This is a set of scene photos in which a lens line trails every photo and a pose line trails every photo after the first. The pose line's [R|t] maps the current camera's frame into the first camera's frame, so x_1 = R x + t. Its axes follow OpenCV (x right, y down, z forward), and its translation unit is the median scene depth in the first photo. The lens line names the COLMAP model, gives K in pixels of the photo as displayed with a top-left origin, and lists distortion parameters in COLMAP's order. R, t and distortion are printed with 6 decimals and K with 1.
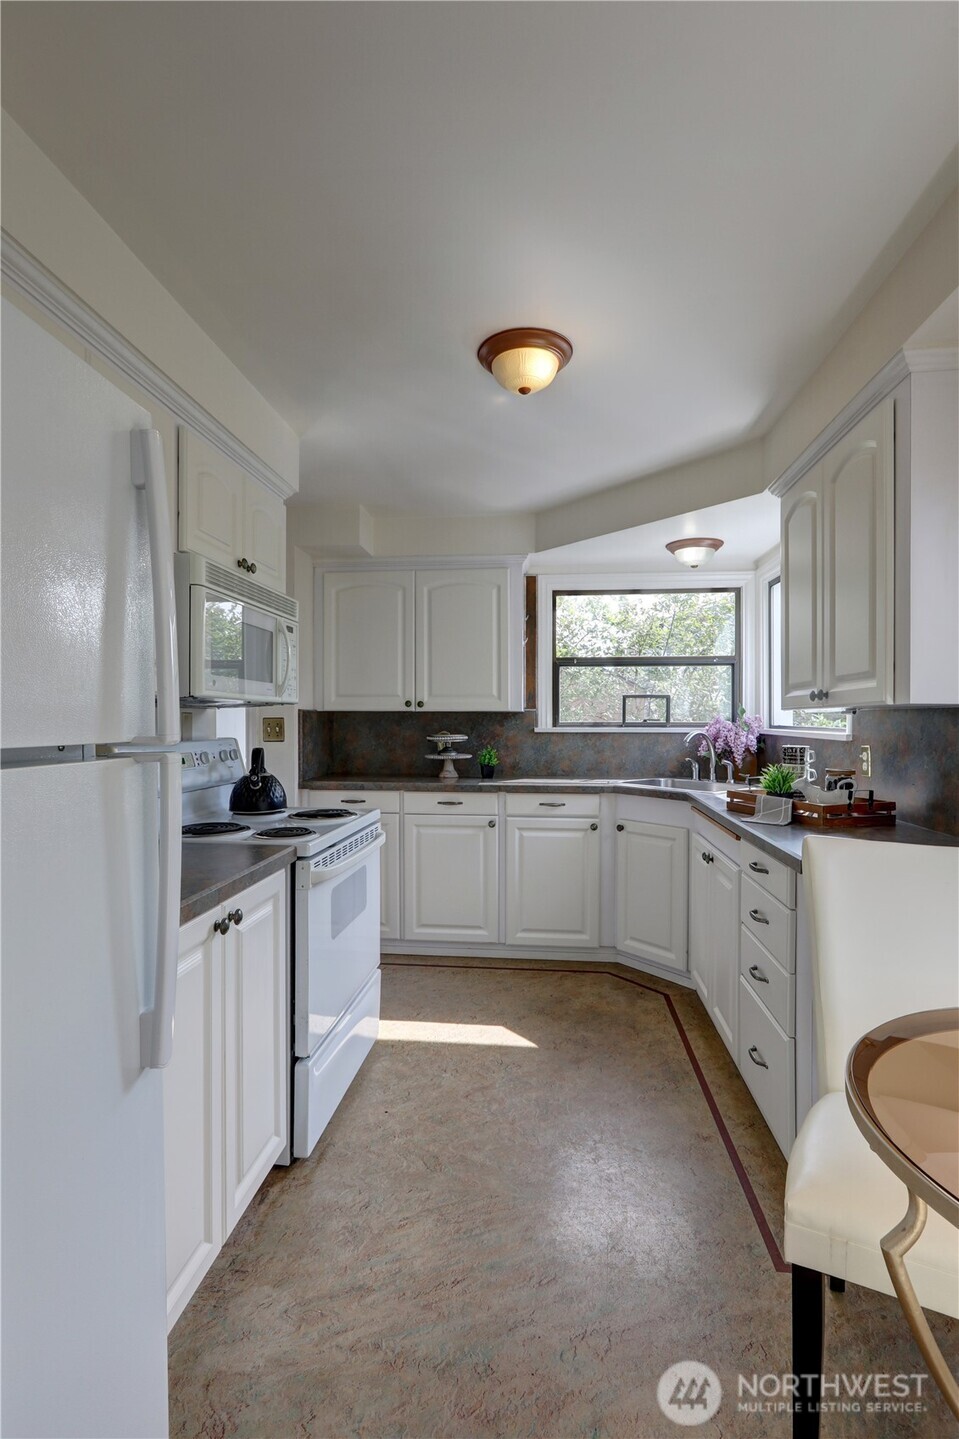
lens RADIAL K [[660.3, 0, 479.9], [0, 660.3, 717.0], [0, 0, 1]] dist [0.000001, -0.000012]
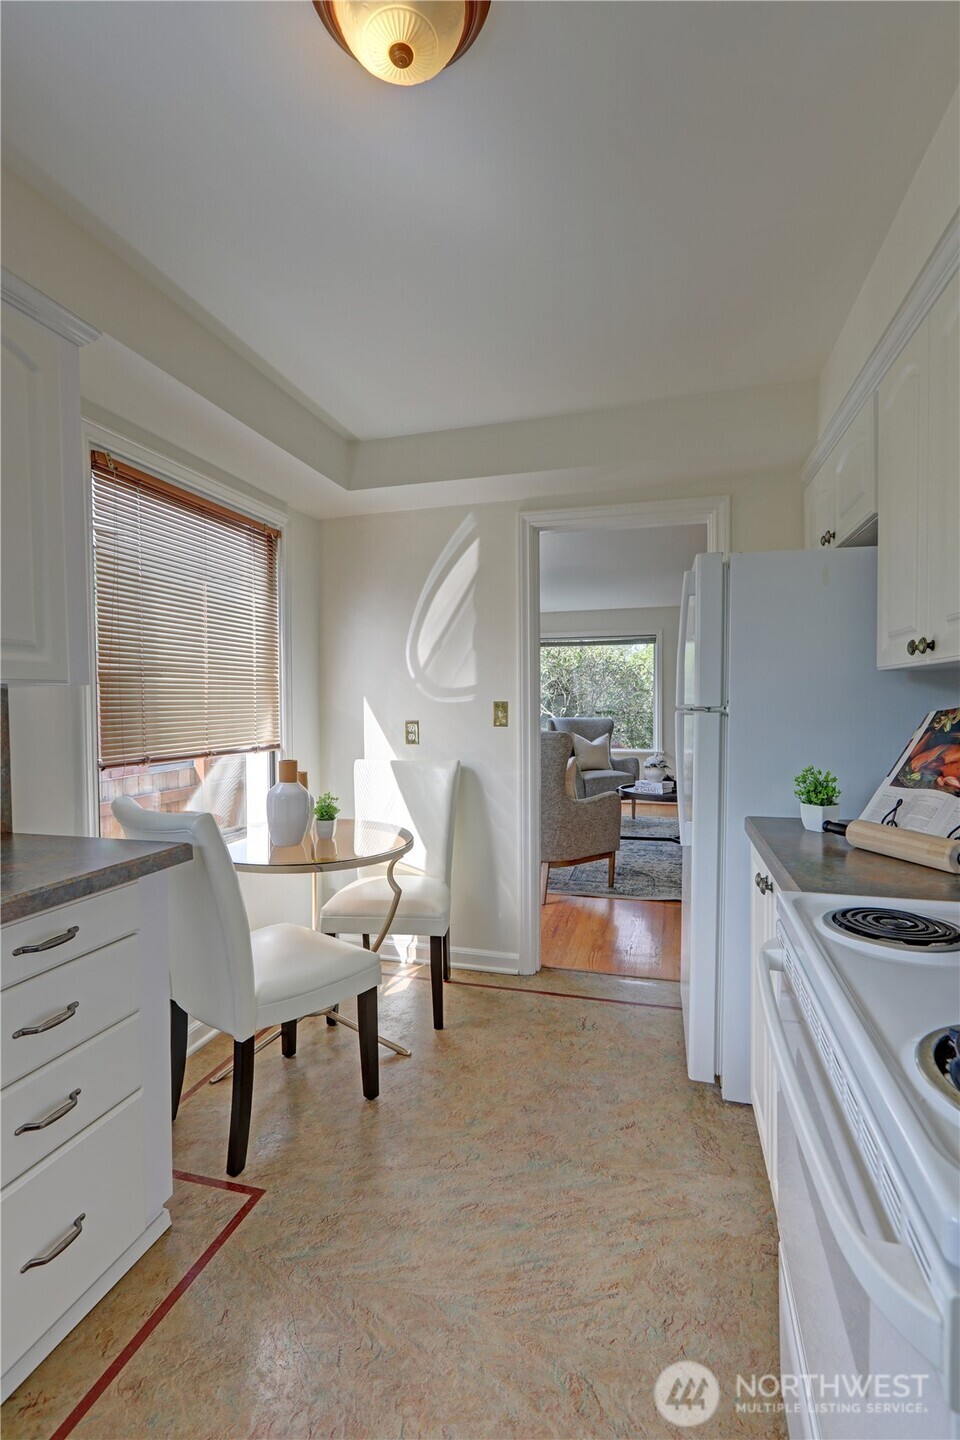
lens RADIAL K [[660.8, 0, 479.0], [0, 660.8, 720.9], [0, 0, 1]] dist [0.000001, -0.000012]
pose [[-0.985107, 0.006822, 0.171810, -0.108085], [0.008937, 0.999893, 0.011540, 0.030360], [-0.171713, 0.012904, -0.985063, 2.068730]]
